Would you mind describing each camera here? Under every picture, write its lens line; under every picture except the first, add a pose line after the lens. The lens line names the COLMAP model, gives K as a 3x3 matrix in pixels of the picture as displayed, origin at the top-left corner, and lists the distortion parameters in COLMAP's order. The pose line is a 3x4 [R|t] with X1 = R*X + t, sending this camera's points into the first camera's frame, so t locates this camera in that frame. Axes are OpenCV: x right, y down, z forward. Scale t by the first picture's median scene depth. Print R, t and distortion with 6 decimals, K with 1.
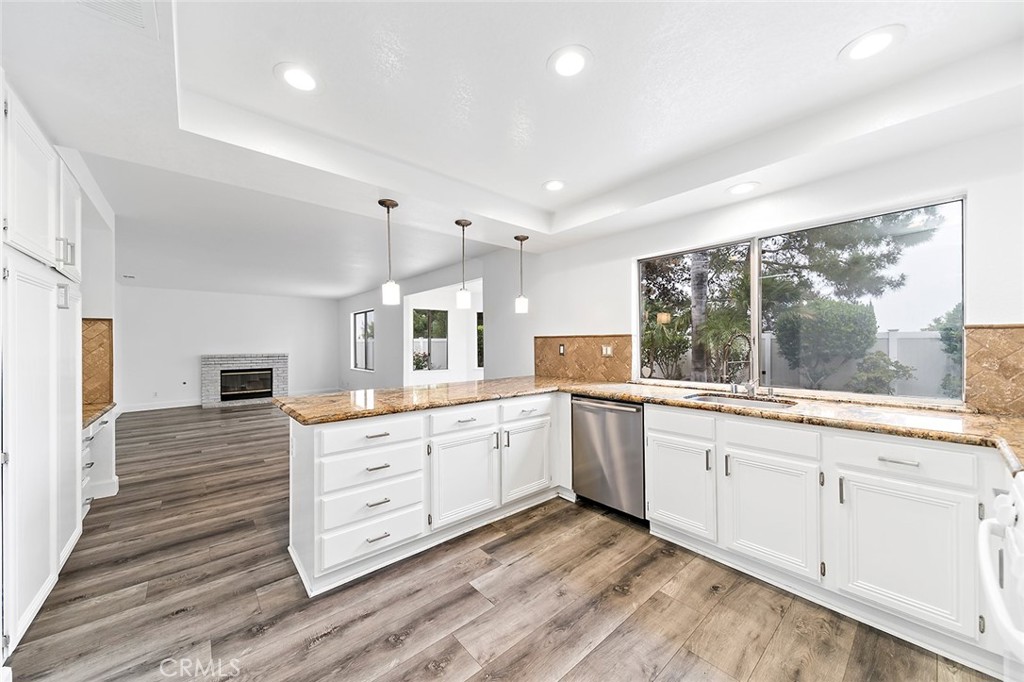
lens RADIAL K [[366.8, 0, 507.8], [0, 366.8, 345.1], [0, 0, 1]] dist [0.009232, 0.000005]
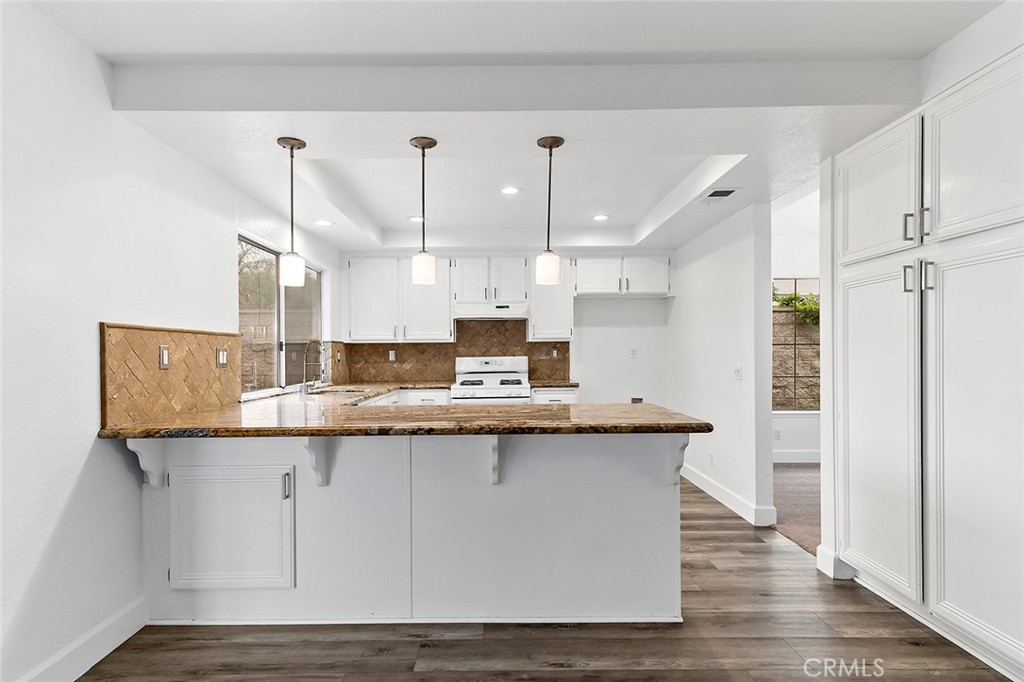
lens RADIAL K [[541.2, 0, 502.6], [0, 541.2, 353.9], [0, 0, 1]] dist [0.027757, -0.000260]
pose [[-0.758742, 0.010828, 0.651301, -0.865750], [0.014976, 0.999888, 0.000823, 0.018980], [-0.651219, 0.010379, -0.758819, 1.716322]]
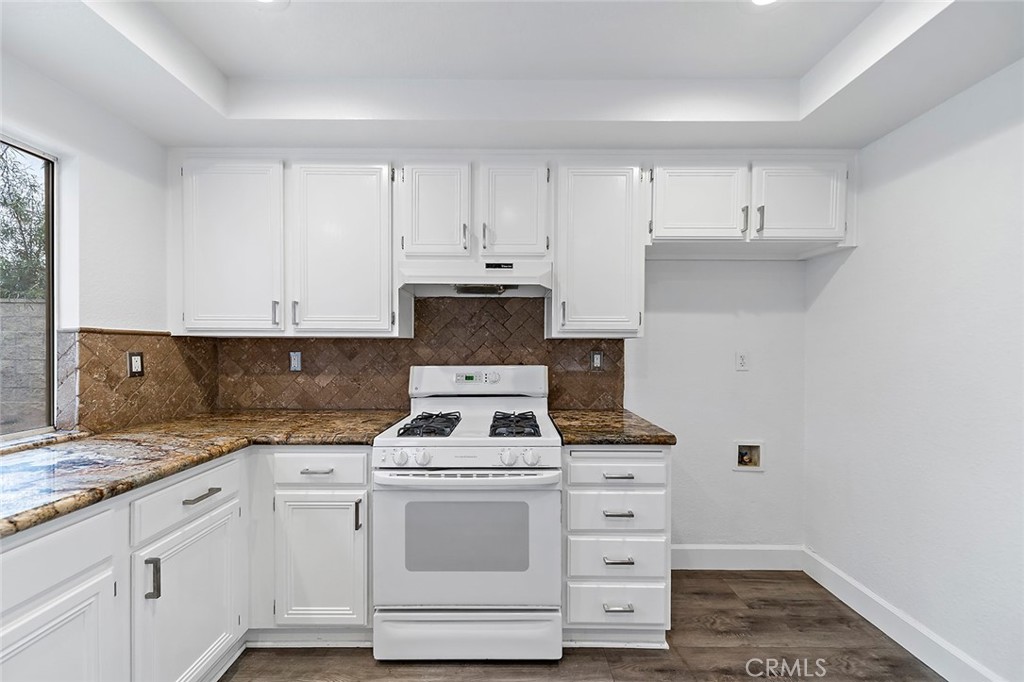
lens RADIAL K [[364.6, 0, 505.4], [0, 364.6, 352.1], [0, 0, 1]] dist [0.013492, -0.006078]
pose [[-0.755521, -0.001809, 0.655122, 0.015364], [0.003667, 0.999969, 0.006991, -0.002007], [-0.655114, 0.007684, -0.755491, 0.665297]]
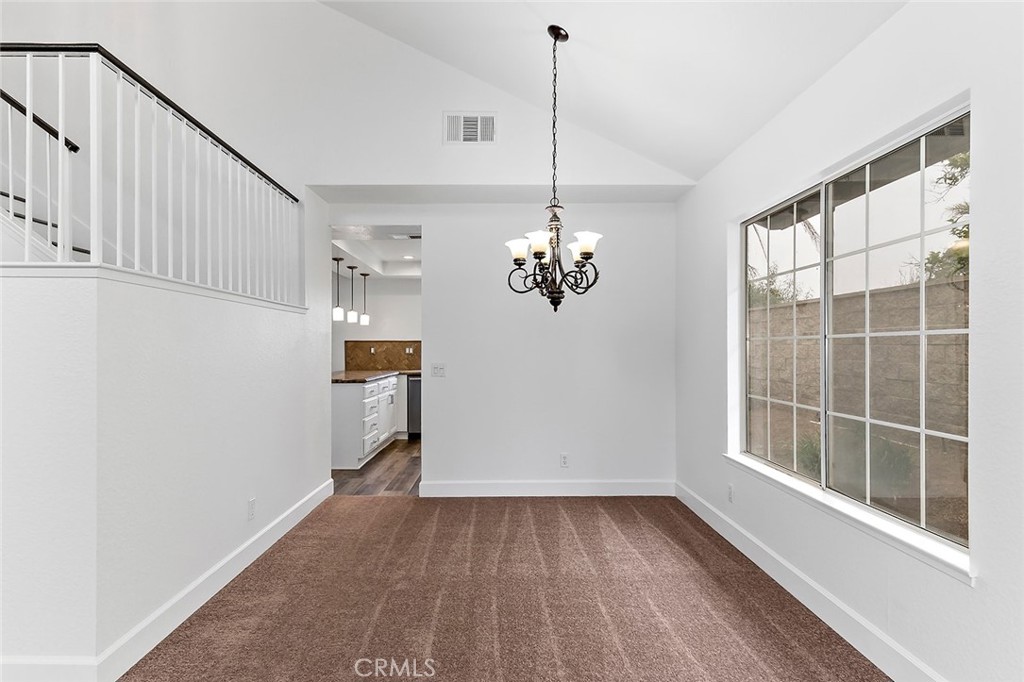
lens RADIAL K [[541.2, 0, 502.6], [0, 541.2, 353.9], [0, 0, 1]] dist [0.027757, -0.000260]
pose [[0.648122, 0.000388, 0.761537, -1.556659], [-0.000309, 1.000000, -0.000247, 0.036498], [-0.761537, -0.000076, 0.648122, -1.036680]]
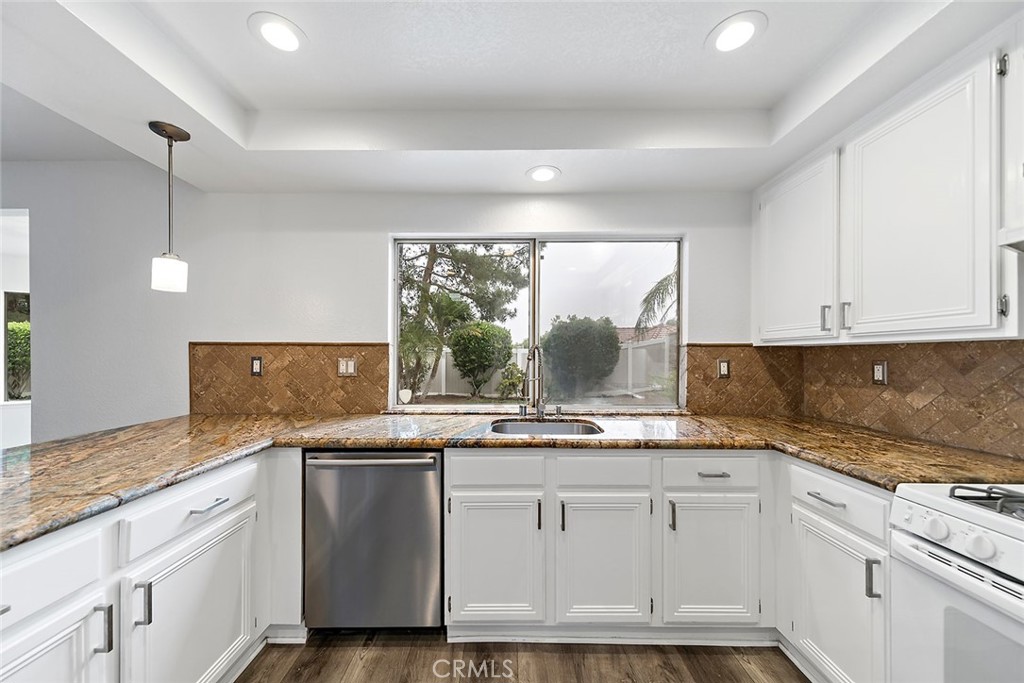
lens RADIAL K [[367.6, 0, 509.7], [0, 367.6, 355.5], [0, 0, 1]] dist [0.005940, -0.000409]
pose [[0.655144, 0.007644, 0.755466, -0.042992], [-0.002840, 0.999967, -0.007655, -0.001649], [-0.755499, 0.002869, 0.655144, 0.433415]]
